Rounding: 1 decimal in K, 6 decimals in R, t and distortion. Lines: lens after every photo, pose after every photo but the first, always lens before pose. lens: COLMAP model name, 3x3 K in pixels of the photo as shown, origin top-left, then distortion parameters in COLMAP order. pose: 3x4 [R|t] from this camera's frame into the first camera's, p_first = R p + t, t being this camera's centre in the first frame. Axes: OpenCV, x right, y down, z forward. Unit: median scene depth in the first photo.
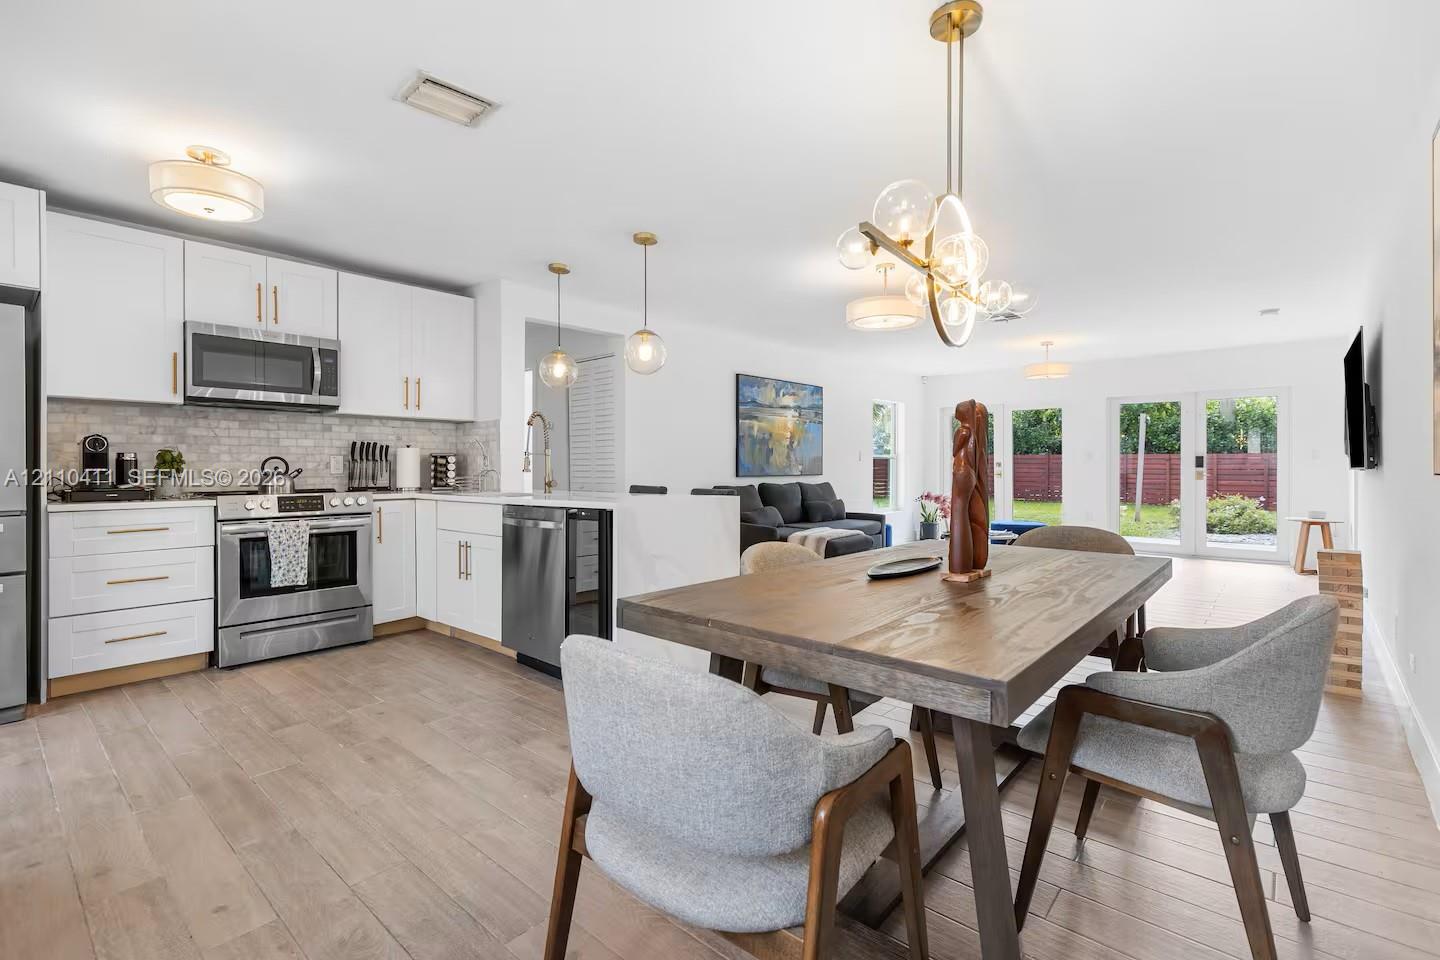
lens RADIAL K [[656.5, 0, 723.0], [0, 656.5, 470.2], [0, 0, 1]] dist [0.001244, -0.000499]
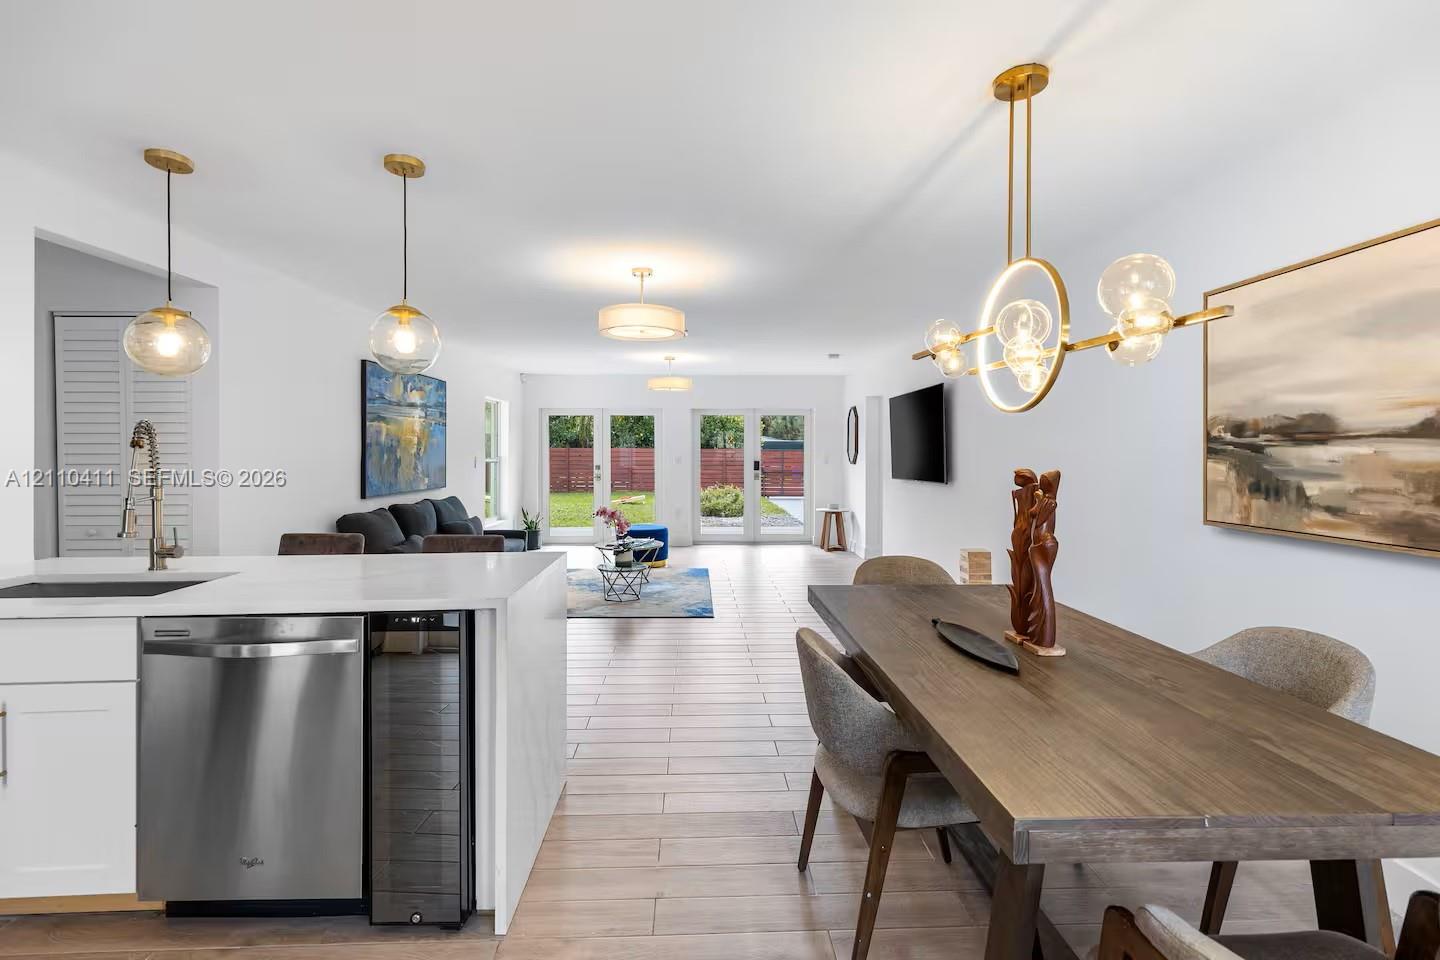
lens RADIAL K [[656.5, 0, 728.8], [0, 656.5, 456.4], [0, 0, 1]] dist [0.001244, -0.000499]
pose [[0.719267, -0.002307, 0.694730, -0.186427], [0.001254, 0.999997, 0.002022, -0.036570], [-0.694733, -0.000584, 0.719268, 0.171230]]
